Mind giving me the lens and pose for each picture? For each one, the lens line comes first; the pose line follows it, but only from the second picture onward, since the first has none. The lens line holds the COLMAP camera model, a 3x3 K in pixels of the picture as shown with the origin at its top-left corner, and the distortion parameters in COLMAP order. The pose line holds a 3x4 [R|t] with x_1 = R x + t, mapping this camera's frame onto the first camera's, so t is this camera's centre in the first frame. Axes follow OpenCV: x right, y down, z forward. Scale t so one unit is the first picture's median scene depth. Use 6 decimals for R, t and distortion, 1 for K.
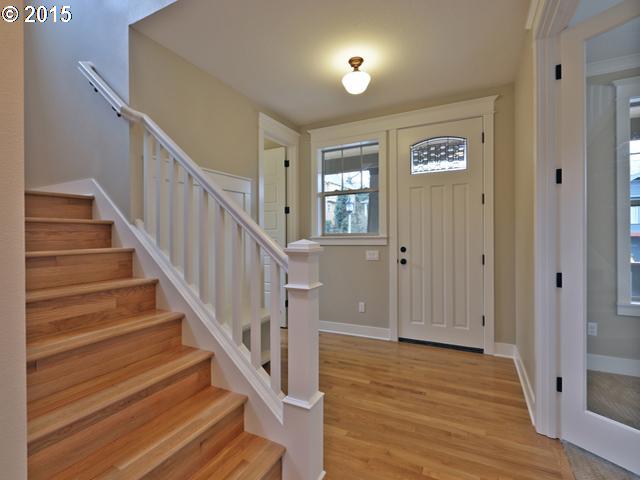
lens RADIAL K [[312.2, 0, 316.8], [0, 312.2, 236.2], [0, 0, 1]] dist [-0.020739, 0.001704]
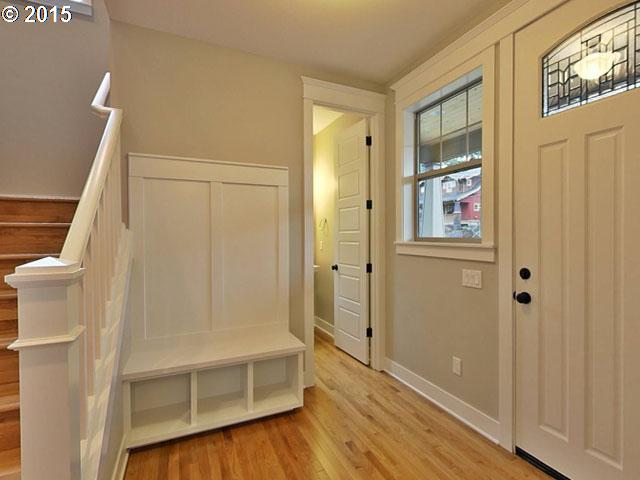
lens RADIAL K [[326.4, 0, 321.8], [0, 326.4, 236.4], [0, 0, 1]] dist [0.000083, -0.002314]
pose [[0.787441, 0.011383, -0.616285, 0.335195], [-0.006569, 0.999928, 0.010075, -0.018663], [0.616356, -0.003886, 0.787458, 0.384981]]
